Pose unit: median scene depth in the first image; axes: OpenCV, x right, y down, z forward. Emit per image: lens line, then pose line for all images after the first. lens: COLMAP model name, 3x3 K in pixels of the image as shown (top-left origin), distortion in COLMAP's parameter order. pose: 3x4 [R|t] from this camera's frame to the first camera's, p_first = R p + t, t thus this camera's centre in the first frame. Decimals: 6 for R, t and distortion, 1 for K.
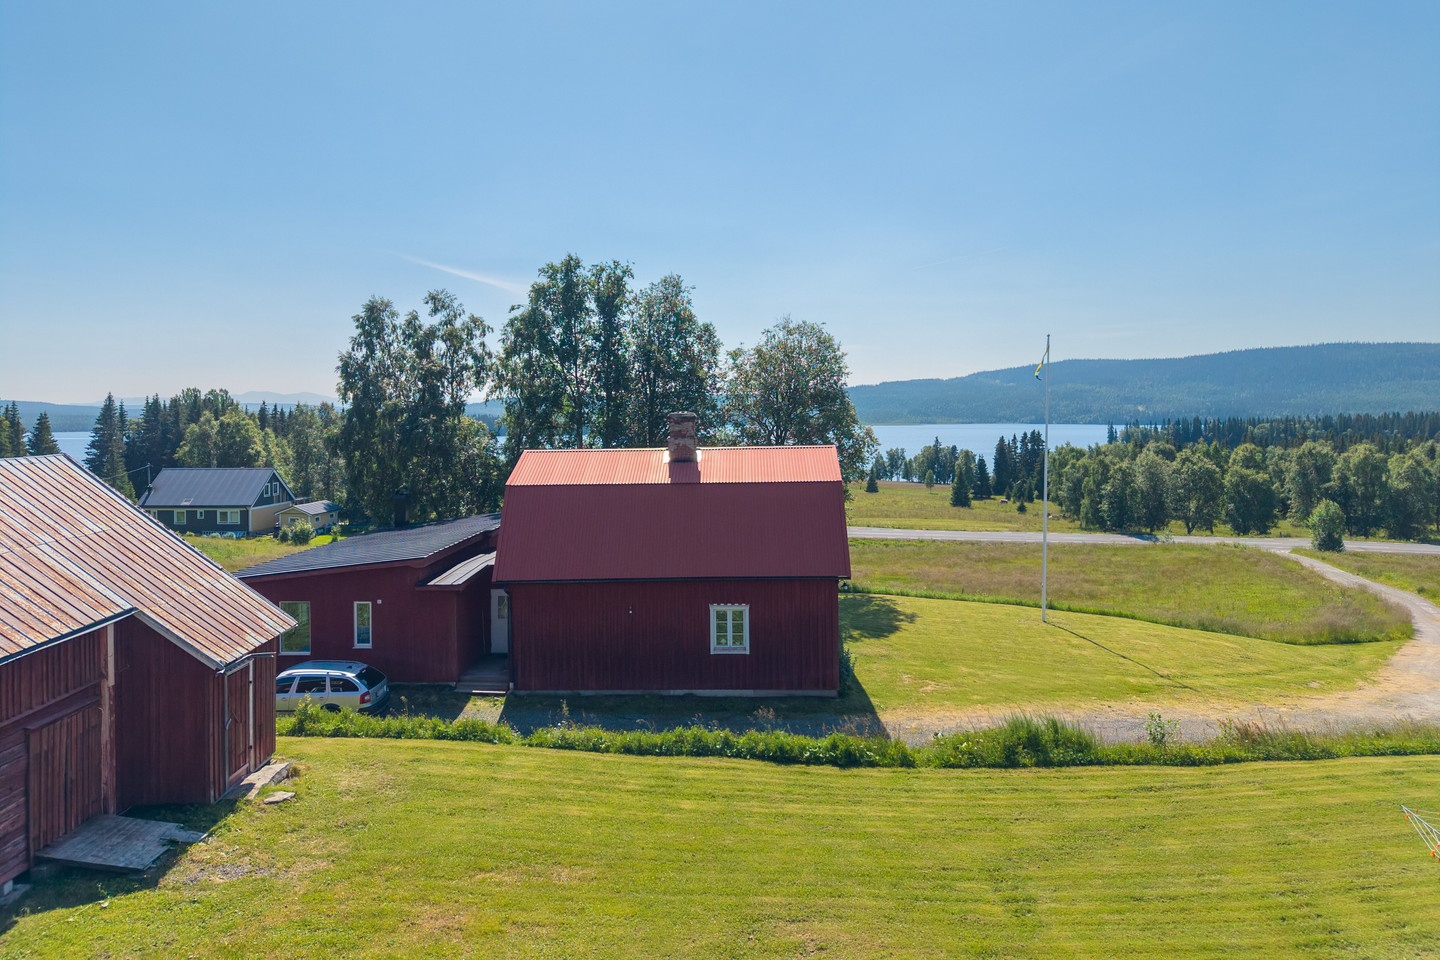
lens RADIAL K [[961.6, 0, 719.5], [0, 961.6, 462.0], [0, 0, 1]] dist [0.002838, -0.001873]
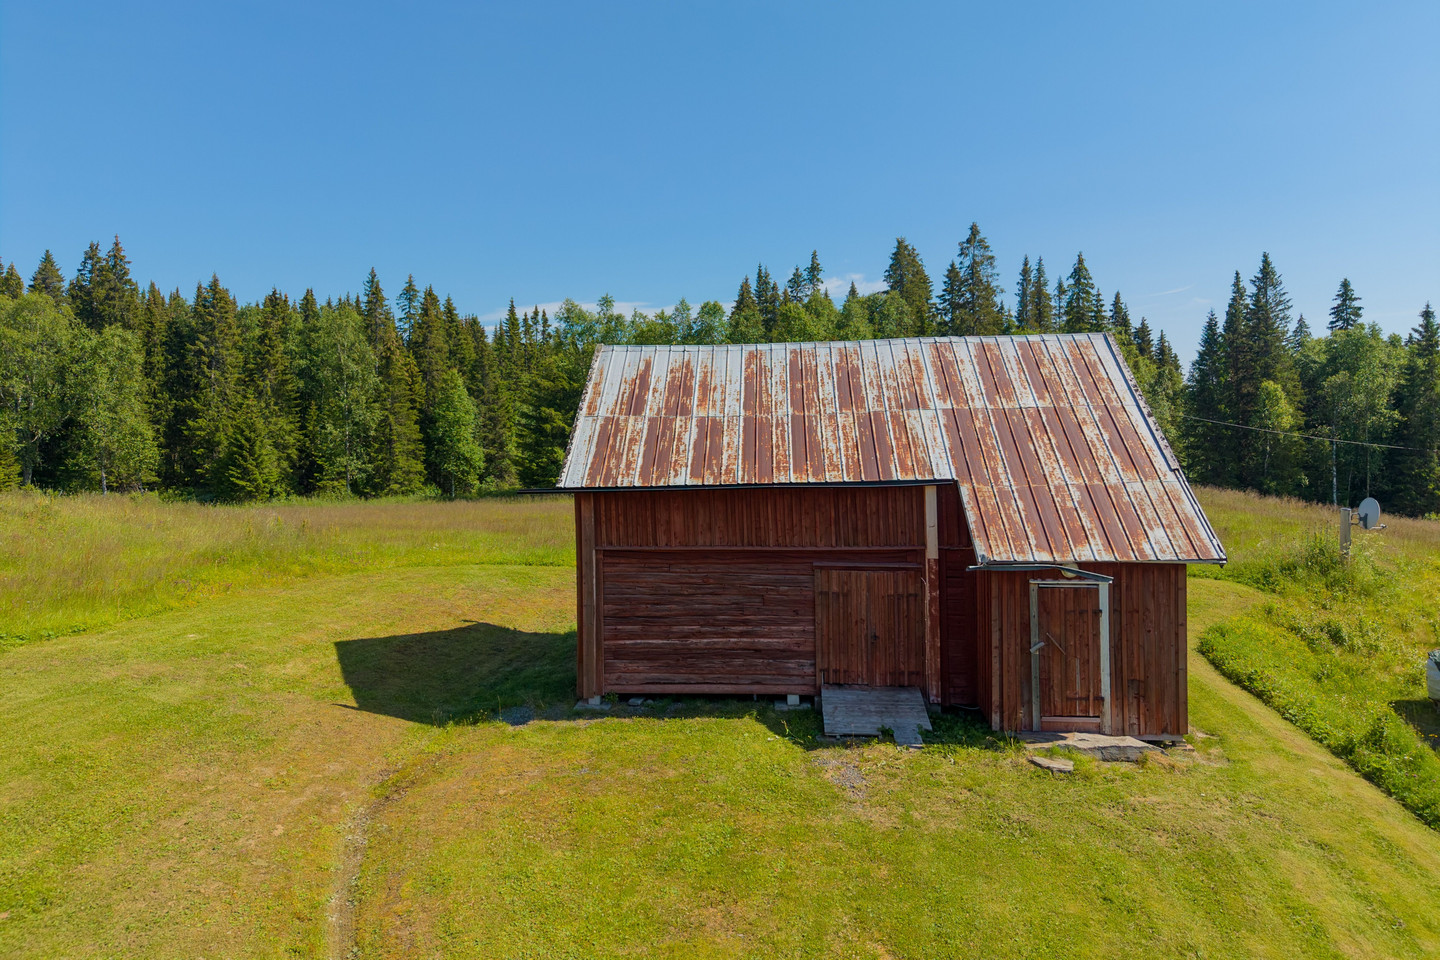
lens RADIAL K [[945.5, 0, 712.7], [0, 945.5, 411.8], [0, 0, 1]] dist [0.033713, -0.043224]
pose [[-0.117545, -0.005189, -0.993054, 0.032402], [-0.034778, 0.999394, -0.001106, 0.009861], [0.992458, 0.034406, -0.117654, 0.090104]]
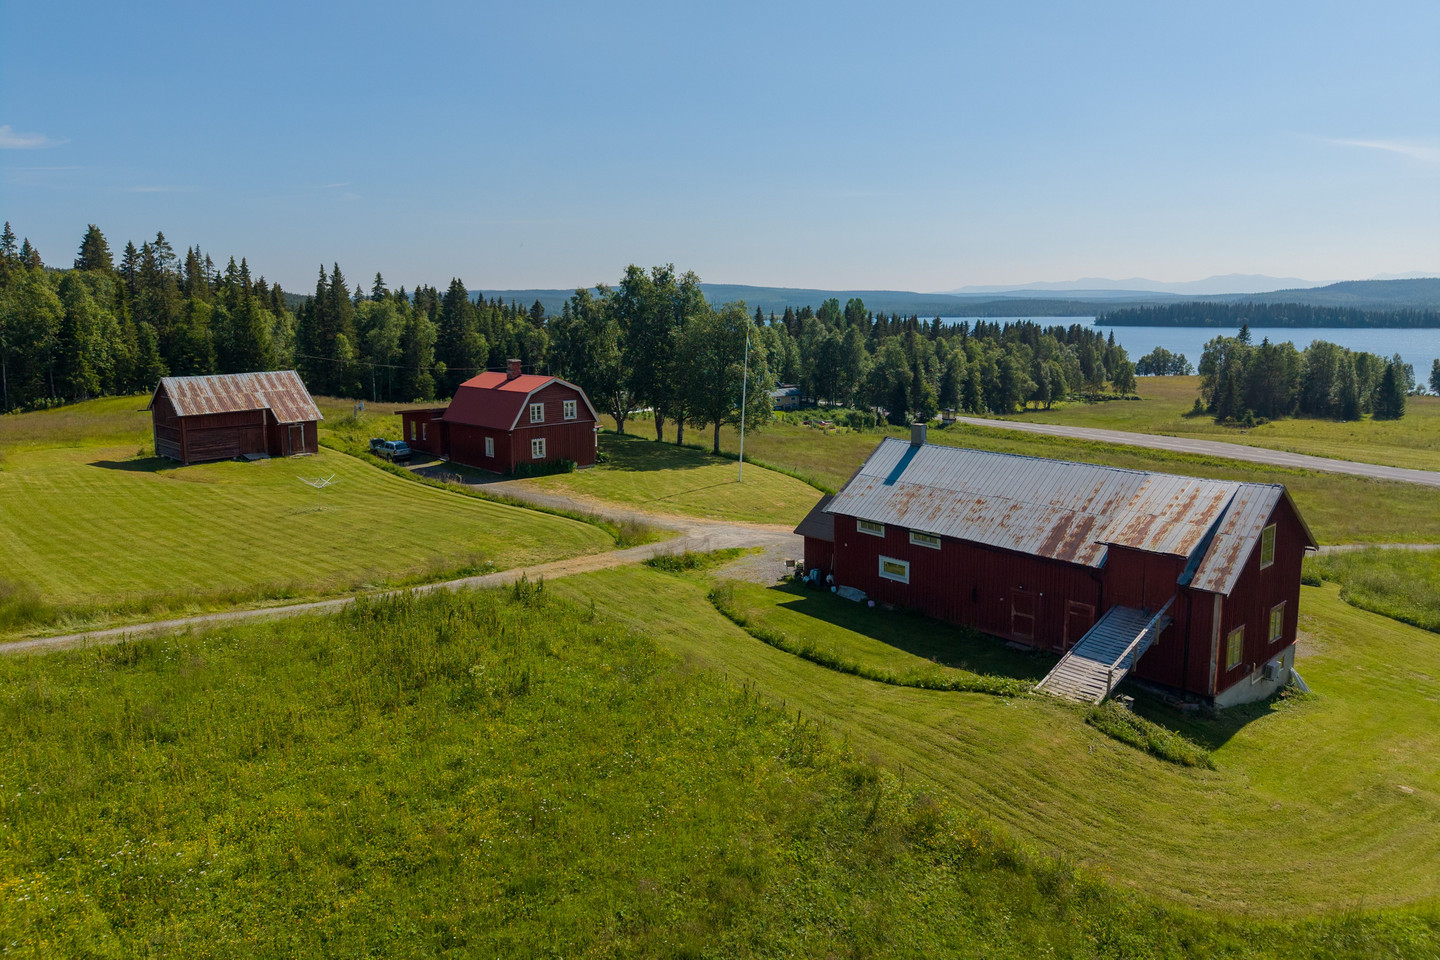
lens RADIAL K [[971.9, 0, 726.6], [0, 971.9, 434.3], [0, 0, 1]] dist [0.008857, -0.002107]
pose [[0.698500, 0.097398, -0.708951, 0.415938], [-0.033377, 0.994050, 0.103681, -0.026914], [0.714831, -0.048759, 0.697595, -0.064410]]
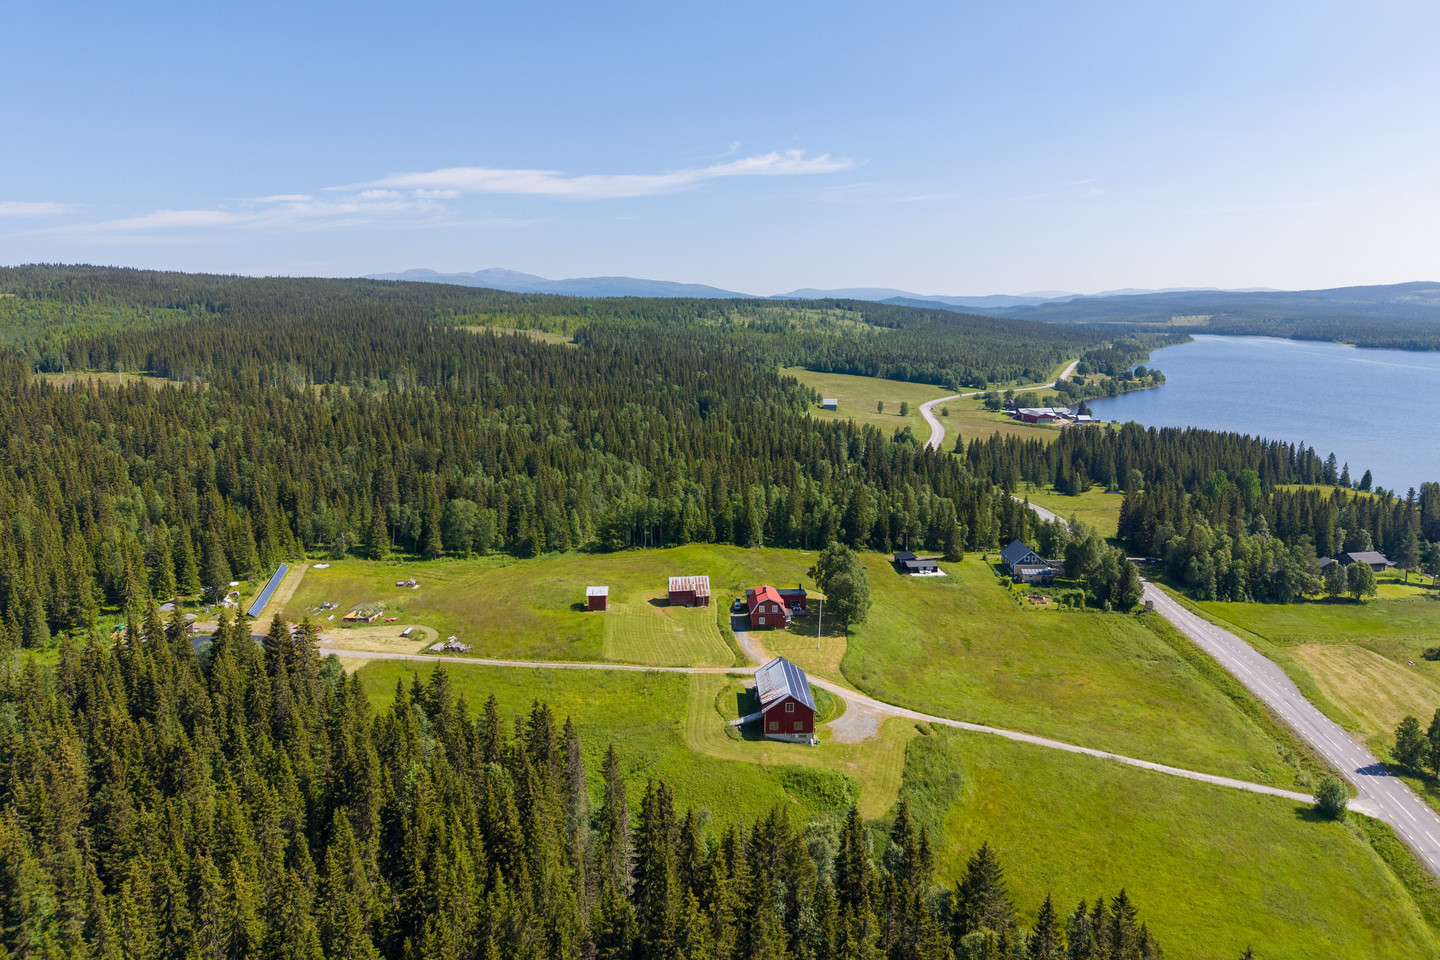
lens RADIAL K [[995.1, 0, 719.9], [0, 995.1, 422.2], [0, 0, 1]] dist [0.009819, -0.000276]
pose [[0.065344, 0.137688, -0.988318, 1.383085], [-0.047826, 0.989728, 0.134723, -0.437996], [0.996716, 0.038464, 0.071258, 0.023086]]
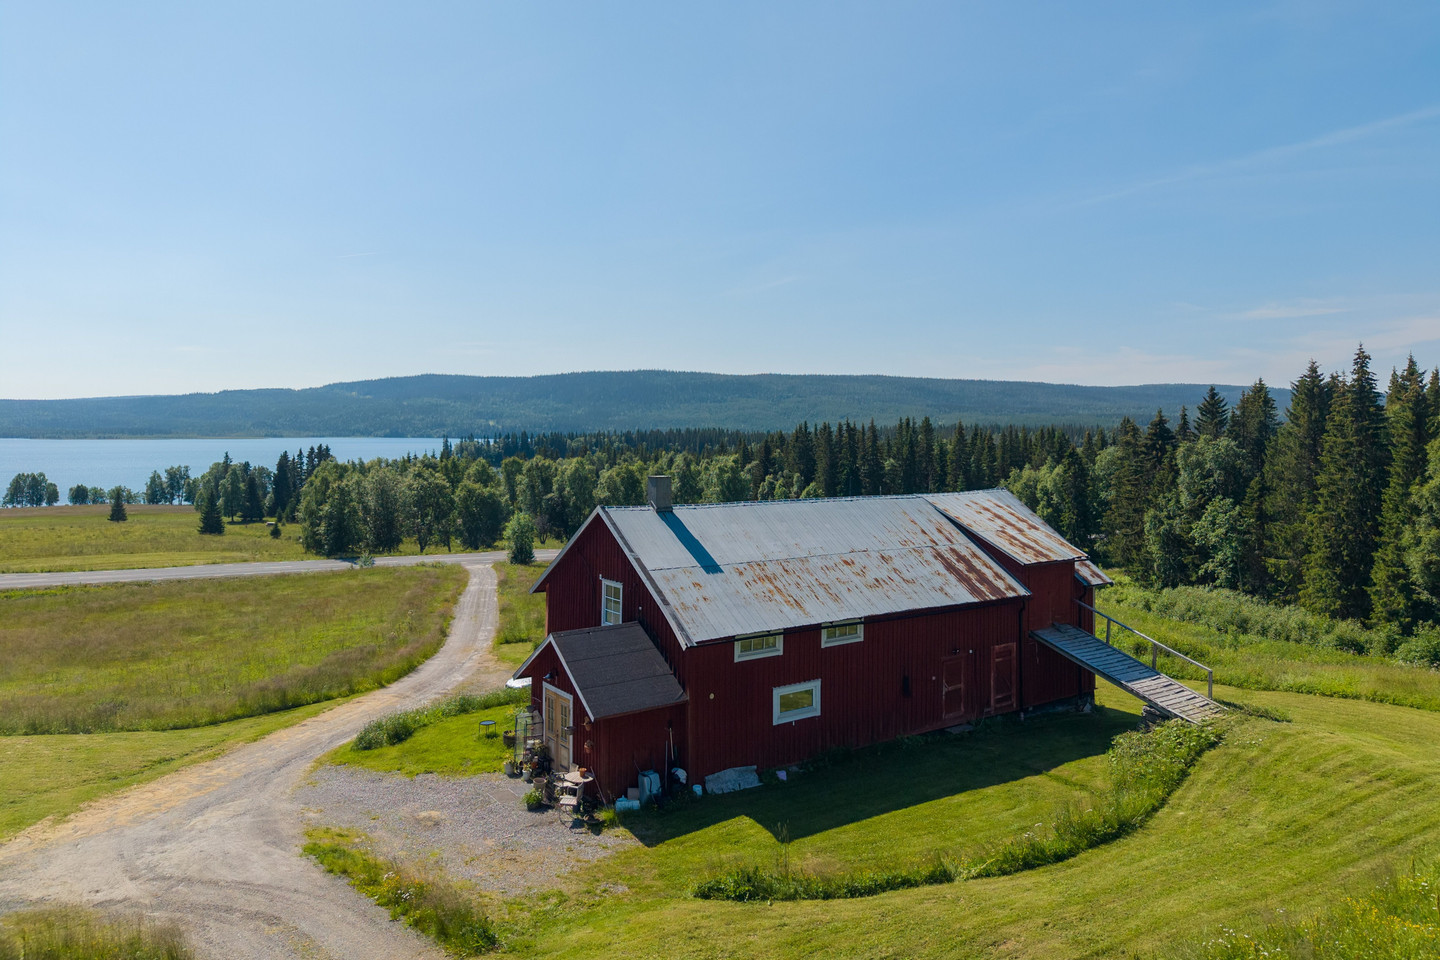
lens RADIAL K [[971.9, 0, 726.6], [0, 971.9, 434.3], [0, 0, 1]] dist [0.008857, -0.002107]
pose [[0.795611, 0.003047, 0.605800, 0.139053], [0.023043, 0.999111, -0.035288, -0.001636], [-0.605369, 0.042035, 0.794834, 0.034591]]
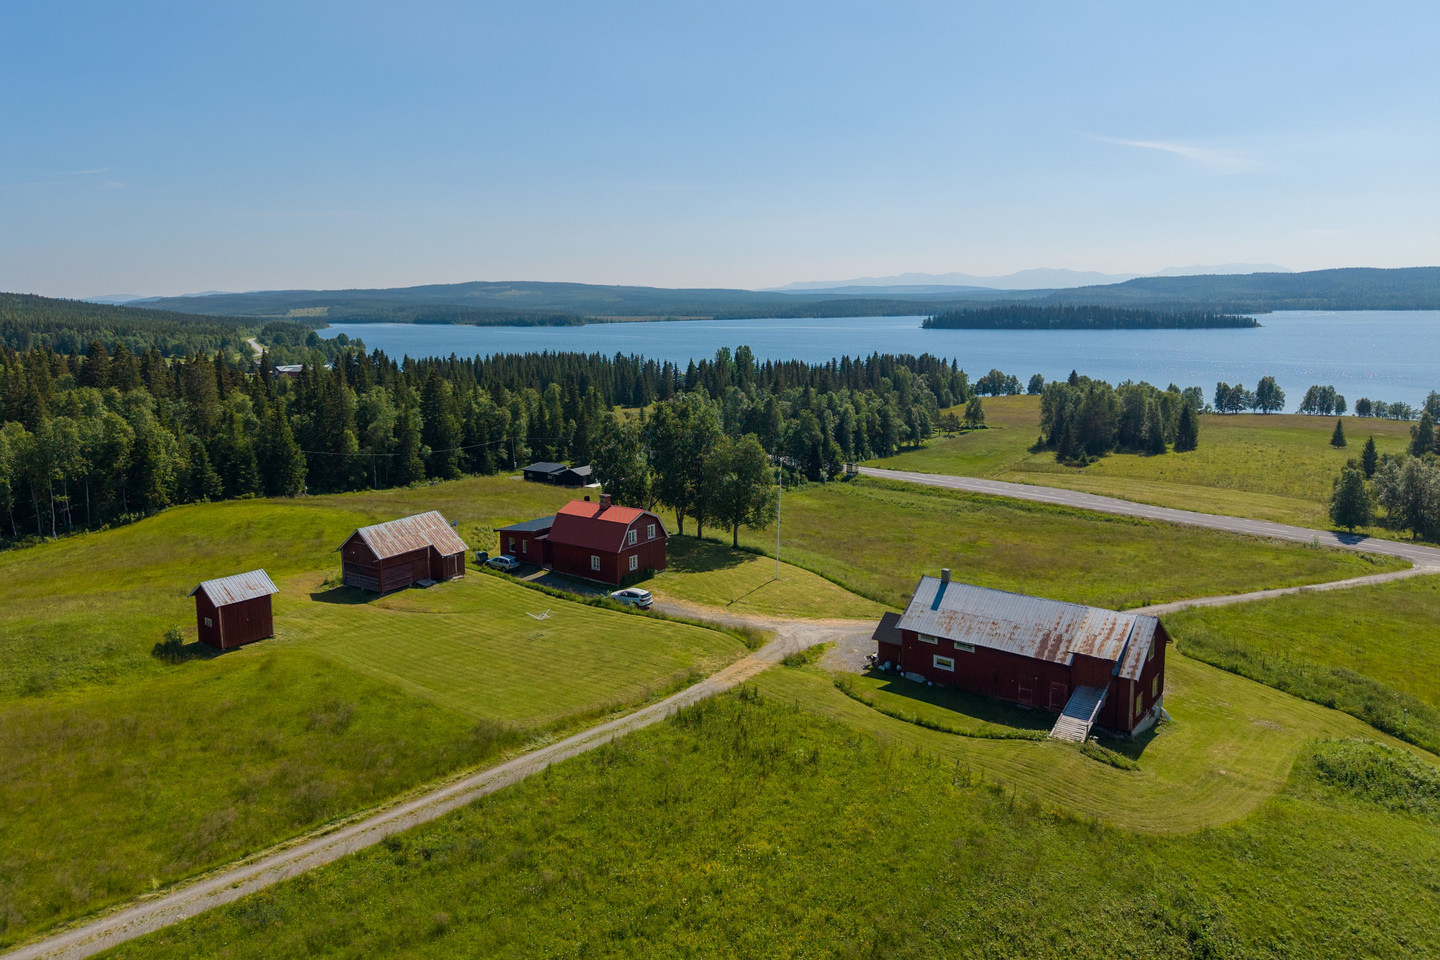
lens RADIAL K [[995.1, 0, 719.9], [0, 995.1, 422.2], [0, 0, 1]] dist [0.009819, -0.000276]
pose [[0.807573, 0.070291, -0.585563, 0.444534], [-0.020709, 0.995639, 0.090957, -0.121645], [0.589403, -0.061328, 0.805508, -0.290218]]
